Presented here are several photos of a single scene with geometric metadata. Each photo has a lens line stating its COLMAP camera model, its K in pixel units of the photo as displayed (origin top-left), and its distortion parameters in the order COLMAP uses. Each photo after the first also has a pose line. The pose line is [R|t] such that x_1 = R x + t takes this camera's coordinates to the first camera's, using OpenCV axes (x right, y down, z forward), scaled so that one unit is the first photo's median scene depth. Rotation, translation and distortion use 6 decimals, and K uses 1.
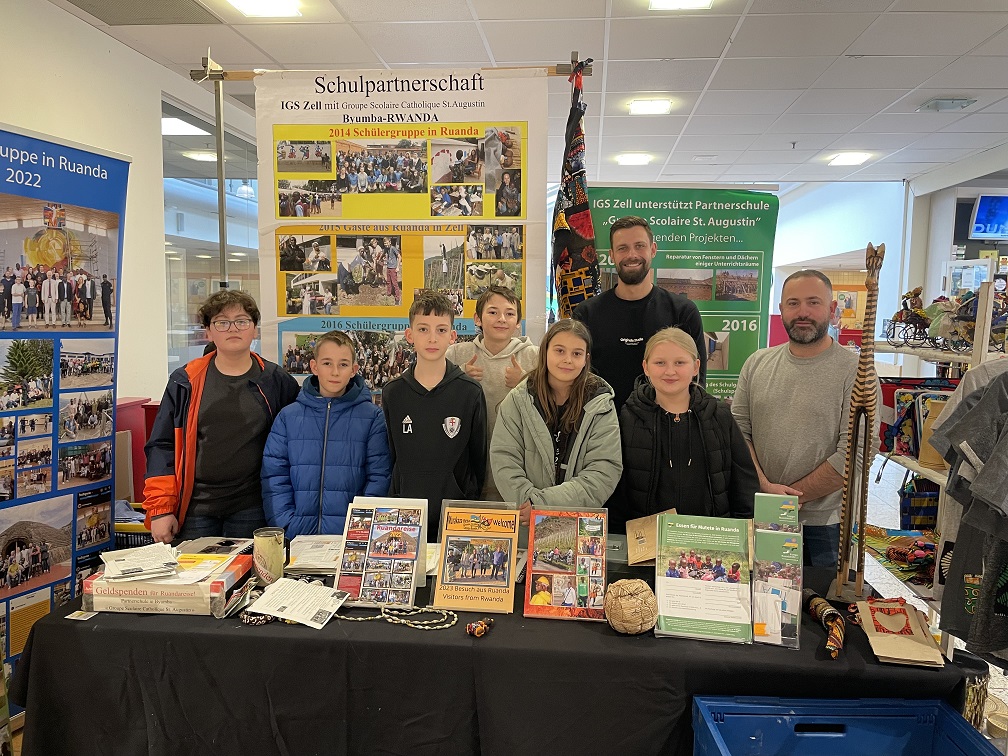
lens RADIAL K [[768.1, 0, 516.0], [0, 768.1, 376.6], [0, 0, 1]] dist [0.083015, -0.118832]
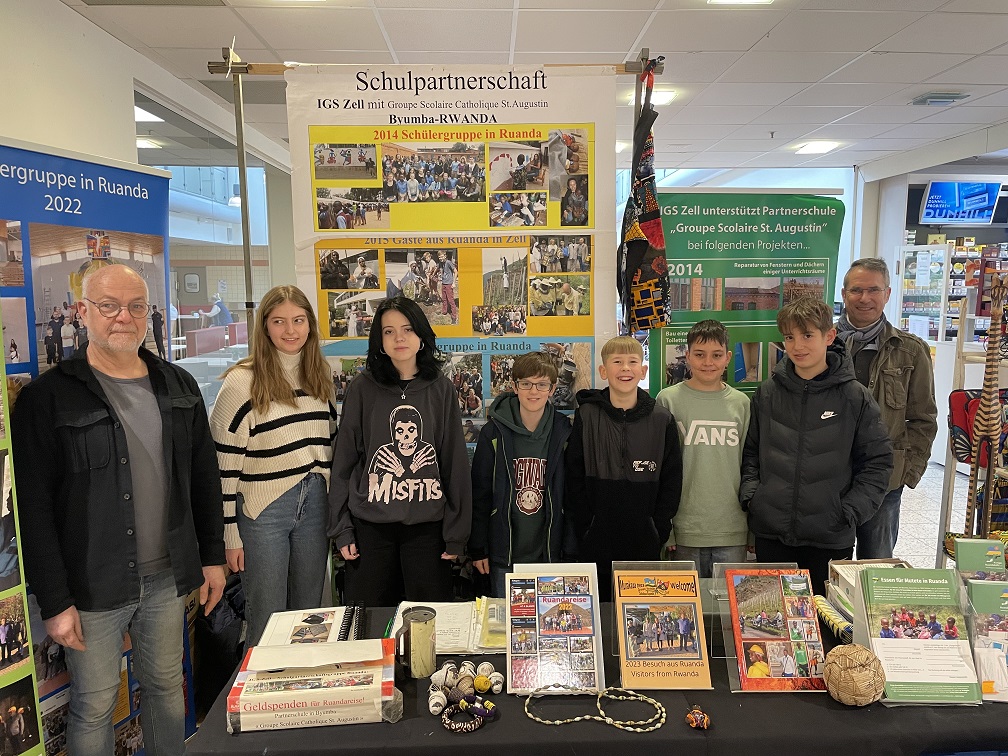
lens RADIAL K [[757.3, 0, 508.4], [0, 757.3, 383.4], [0, 0, 1]] dist [0.075036, -0.113151]
pose [[0.991435, -0.039914, 0.124356, -0.209834], [0.034433, 0.998352, 0.045920, -0.062529], [-0.125984, -0.041245, 0.991174, 0.091416]]
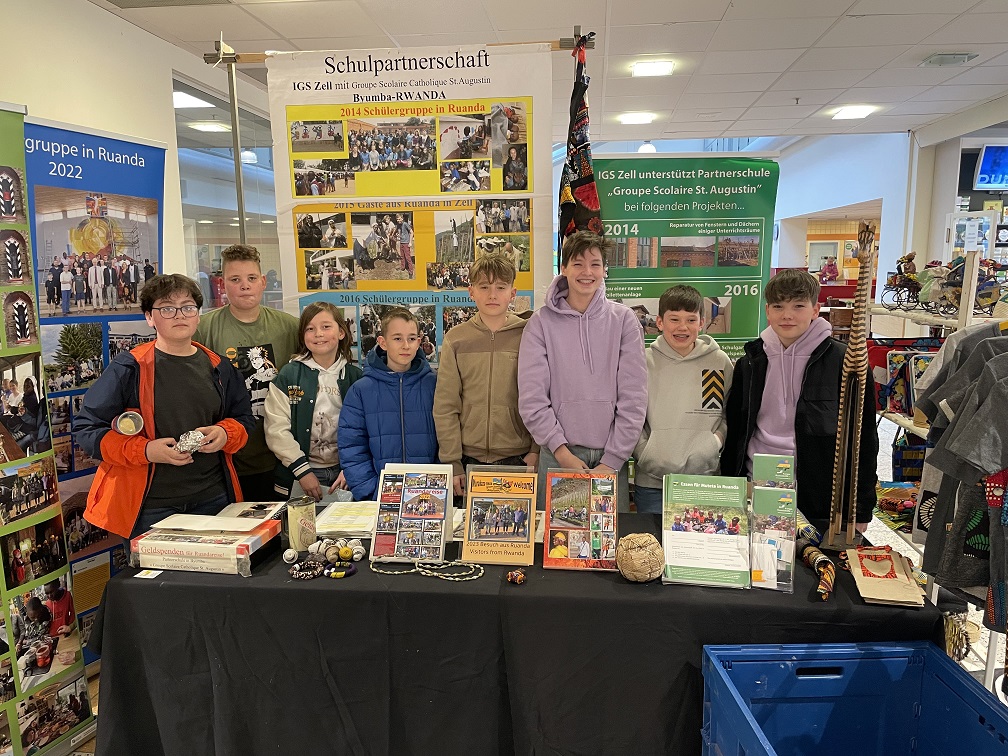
lens RADIAL K [[766.5, 0, 503.1], [0, 766.5, 382.9], [0, 0, 1]] dist [0.102933, -0.156590]
pose [[0.999564, -0.022210, -0.019431, -0.012143], [0.023430, 0.997610, 0.064997, -0.016879], [0.017941, -0.065424, 0.997696, -0.052744]]
